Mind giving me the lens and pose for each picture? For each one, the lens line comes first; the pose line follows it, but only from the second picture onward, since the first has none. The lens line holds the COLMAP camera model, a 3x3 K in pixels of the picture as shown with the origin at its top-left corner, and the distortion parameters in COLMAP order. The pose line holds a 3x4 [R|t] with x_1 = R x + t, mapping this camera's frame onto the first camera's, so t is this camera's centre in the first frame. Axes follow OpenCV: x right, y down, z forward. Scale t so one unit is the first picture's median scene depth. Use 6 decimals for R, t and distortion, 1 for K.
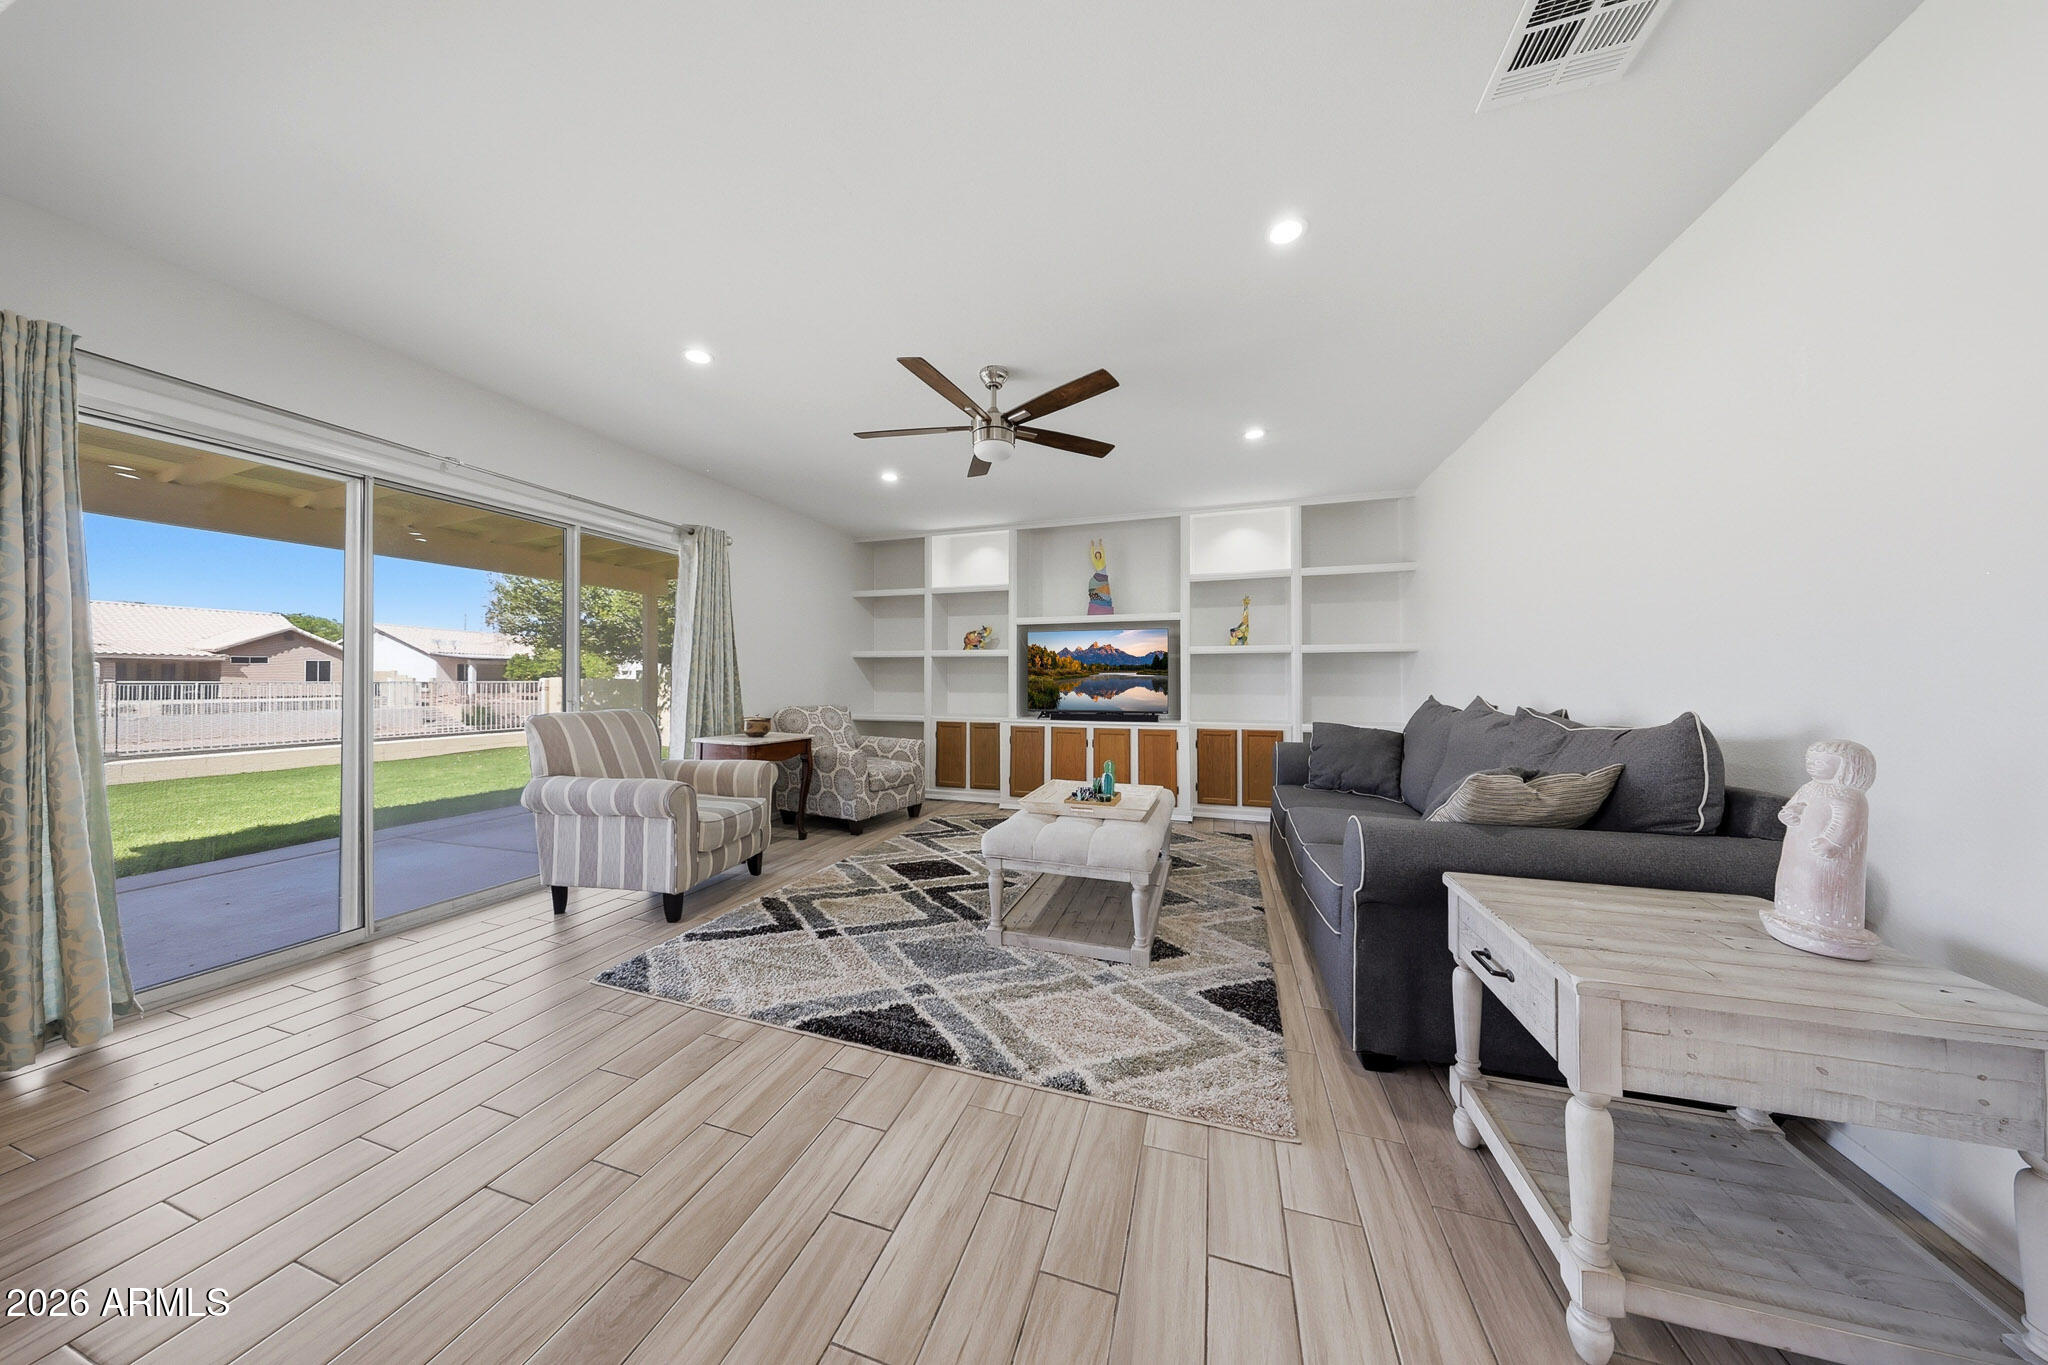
lens RADIAL K [[601.2, 0, 1019.2], [0, 601.2, 678.0], [0, 0, 1]] dist [0.000865, -0.000022]
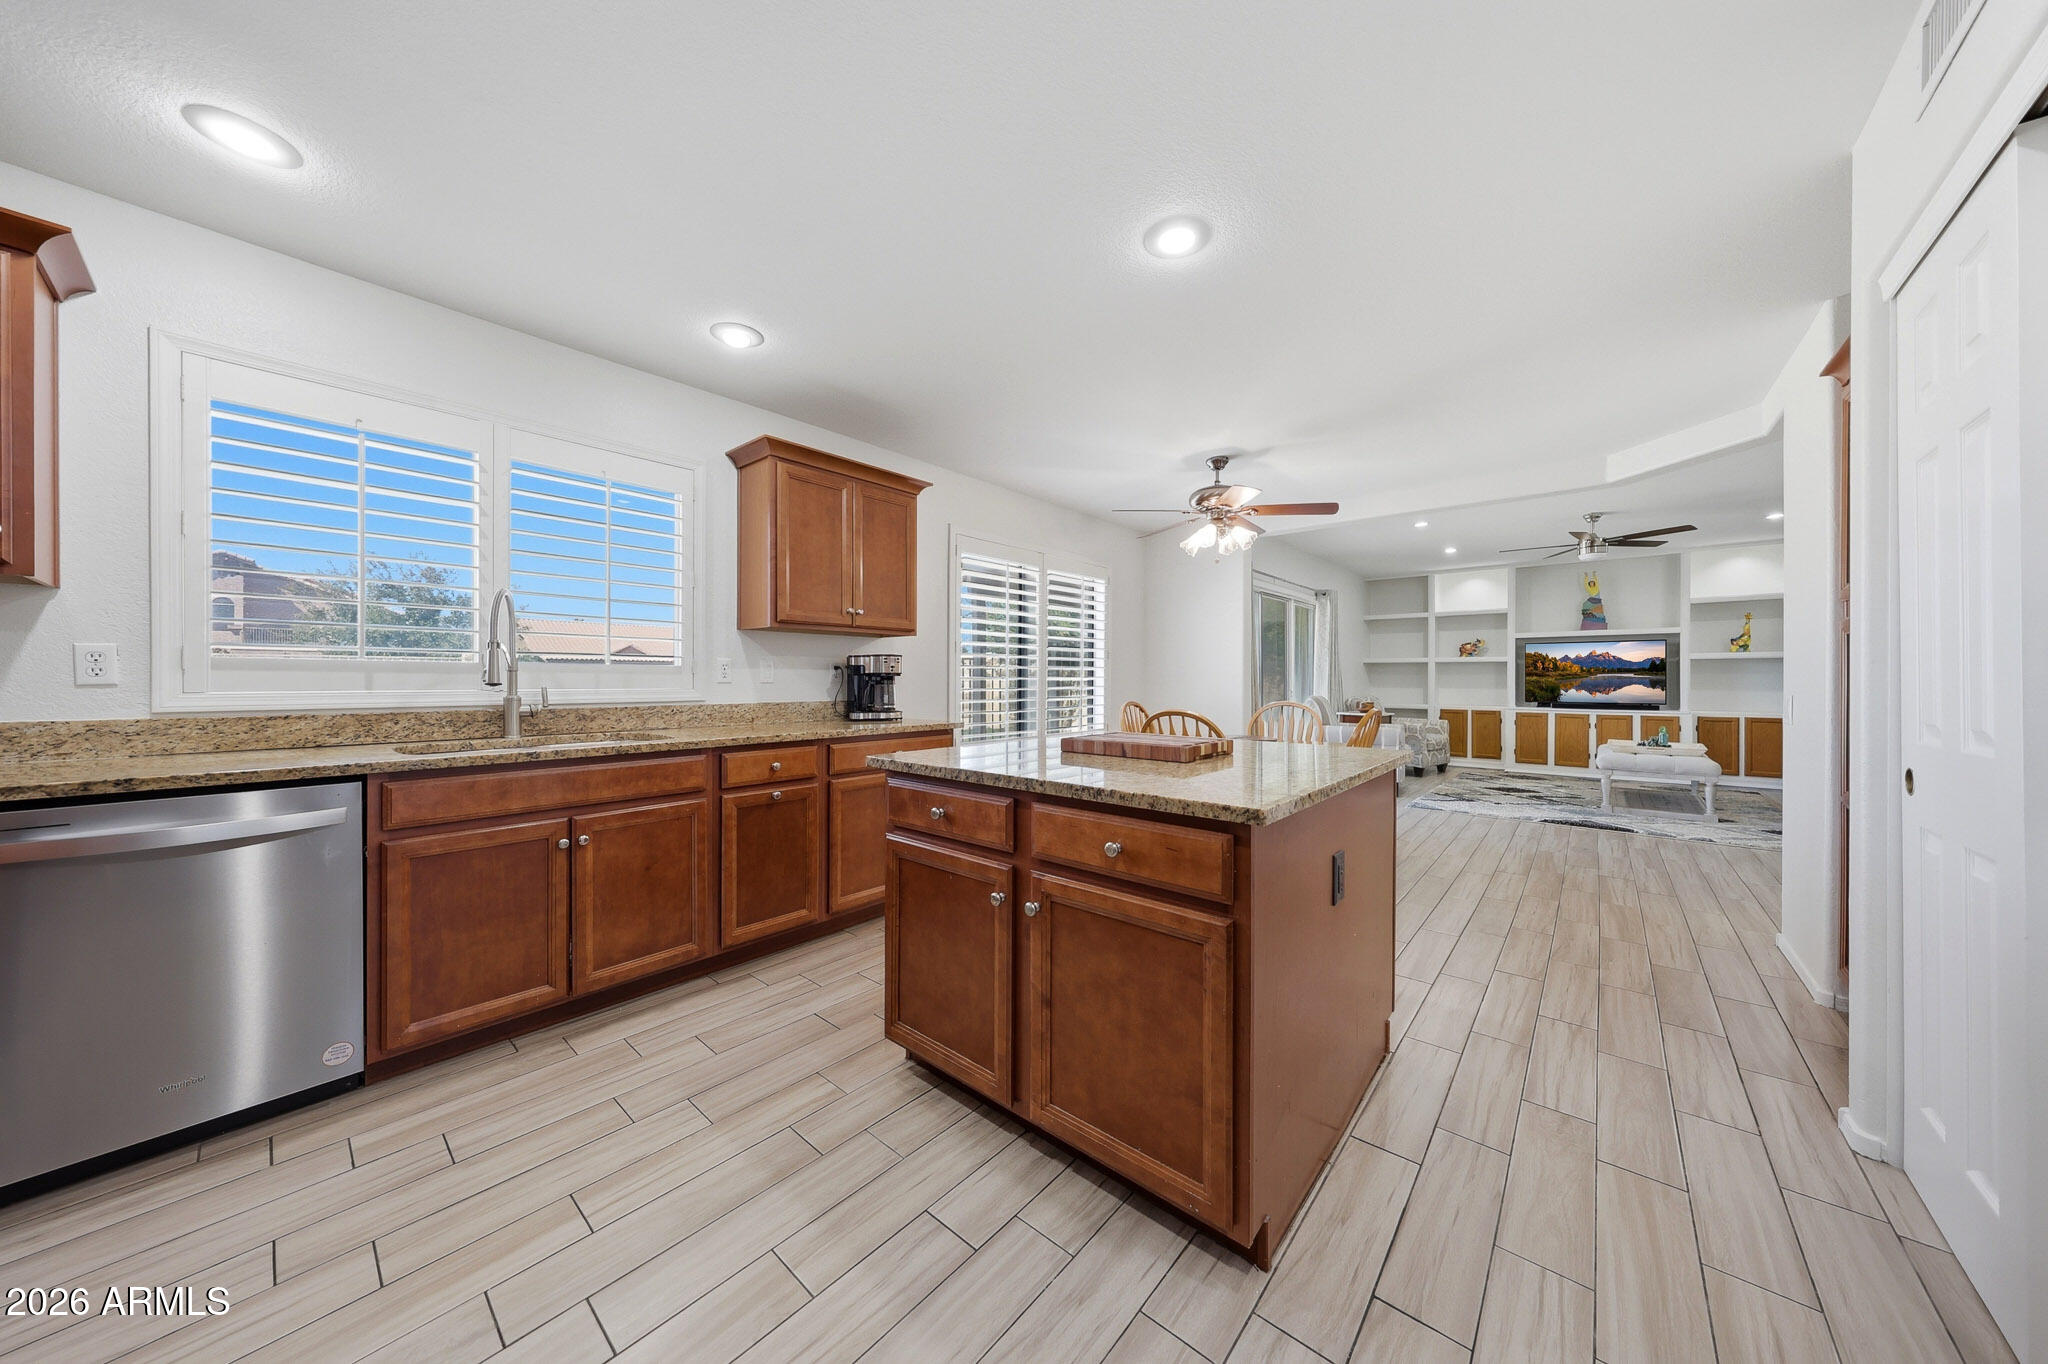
lens RADIAL K [[661.8, 0, 1019.3], [0, 661.8, 677.4], [0, 0, 1]] dist [-0.001187, -0.000069]
pose [[0.919244, 0.000897, -0.393687, -0.496889], [-0.000217, 0.999998, 0.001773, -0.003497], [0.393688, -0.001545, 0.919243, -0.903071]]
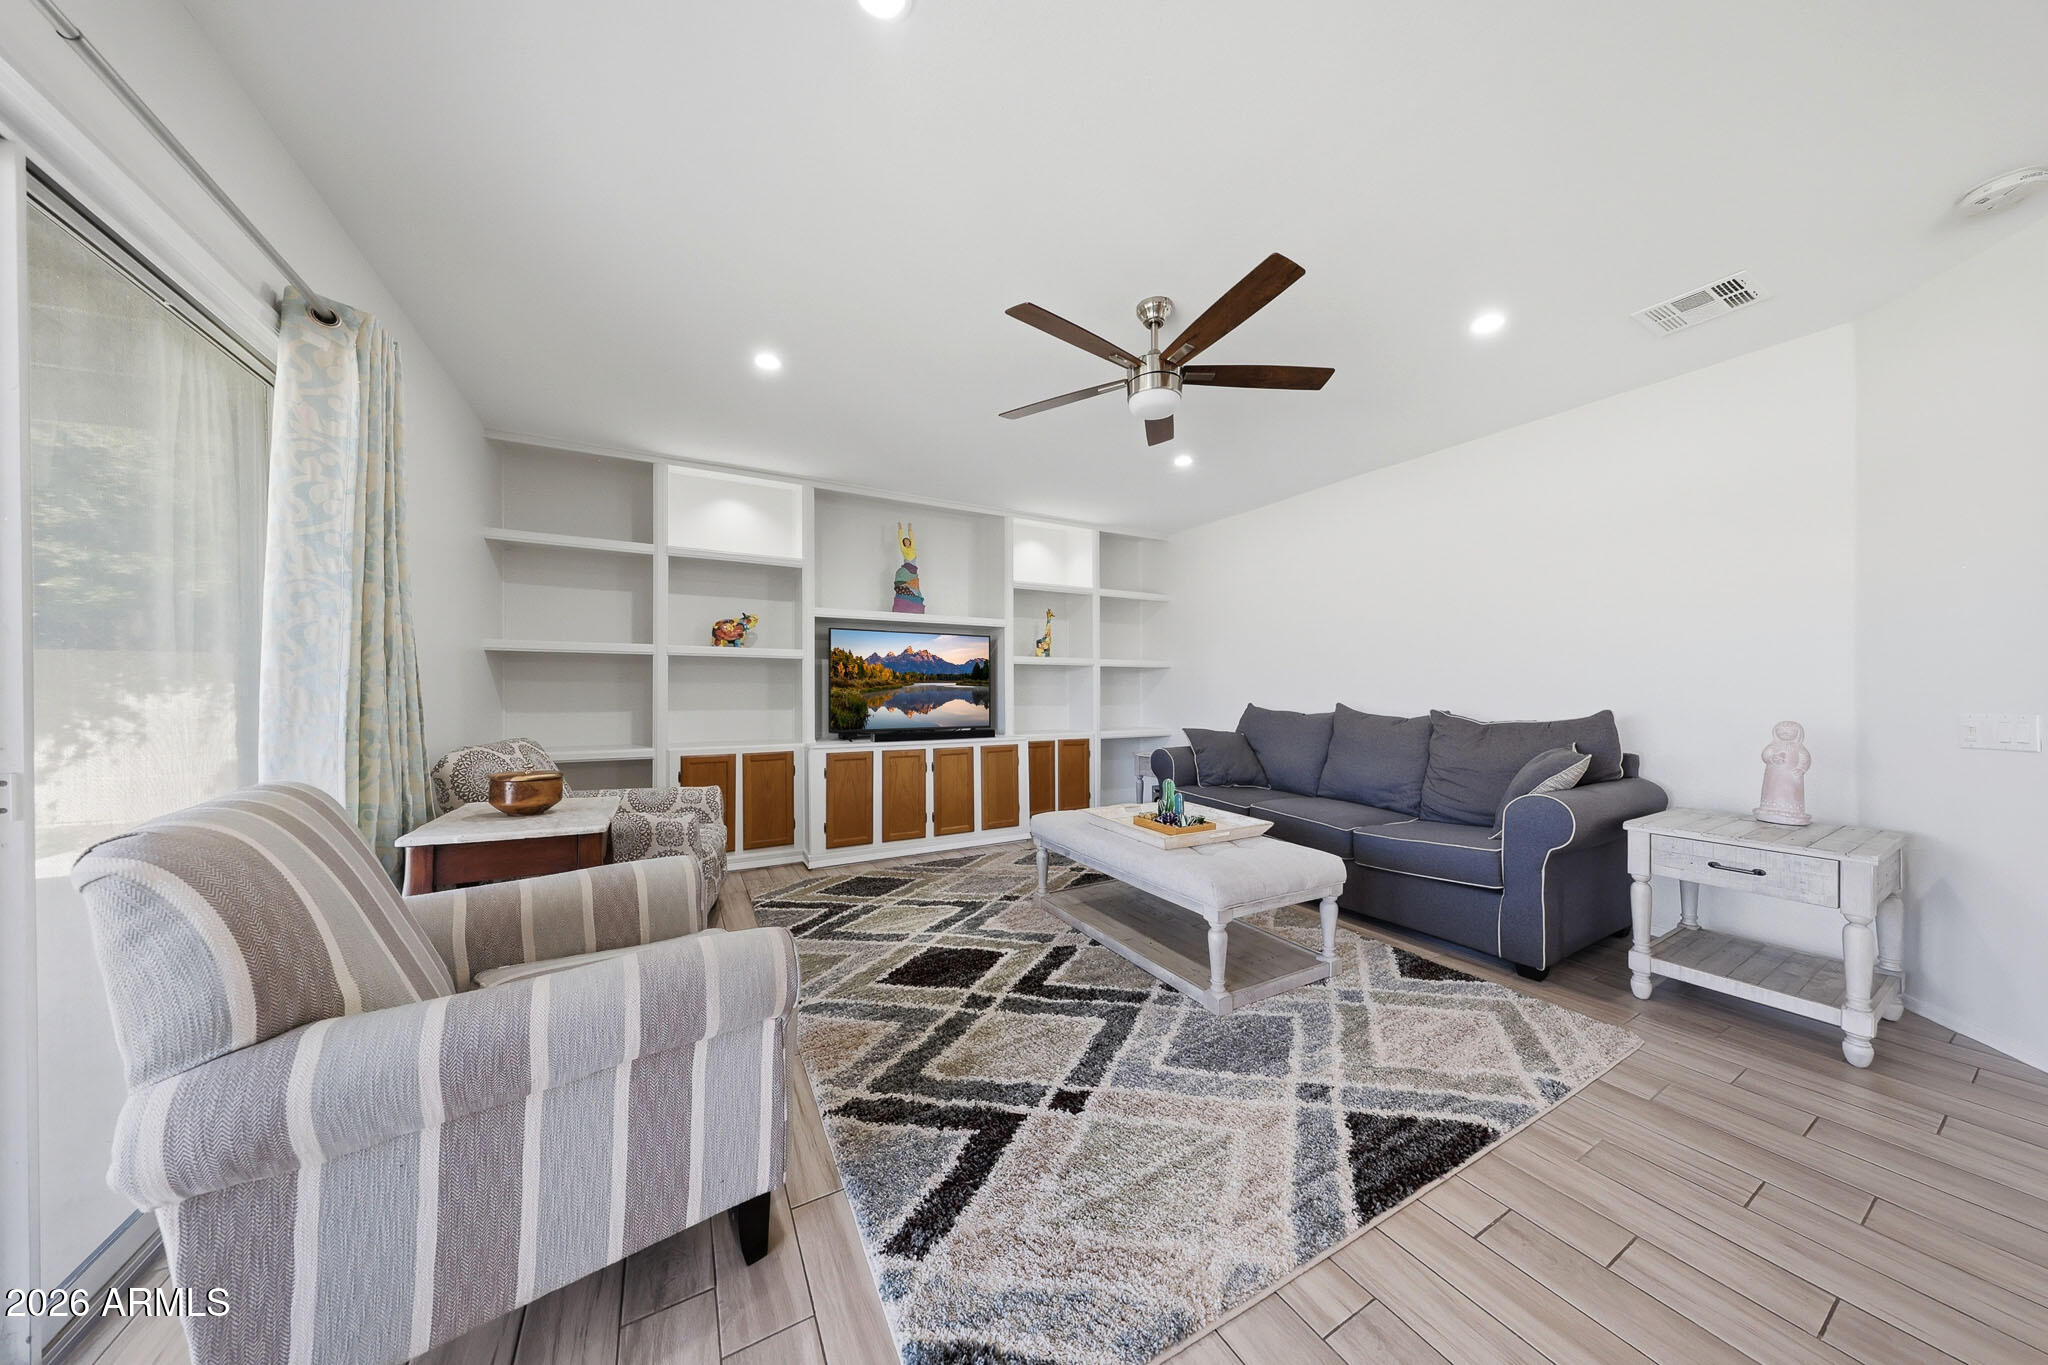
lens RADIAL K [[630.1, 0, 1023.8], [0, 630.1, 694.0], [0, 0, 1]] dist [0.000658, 0.000097]
pose [[0.679882, -0.004628, 0.733307, -0.442997], [-0.001062, 0.999973, 0.007296, 0.000058], [-0.733320, -0.005739, 0.679859, 0.318636]]
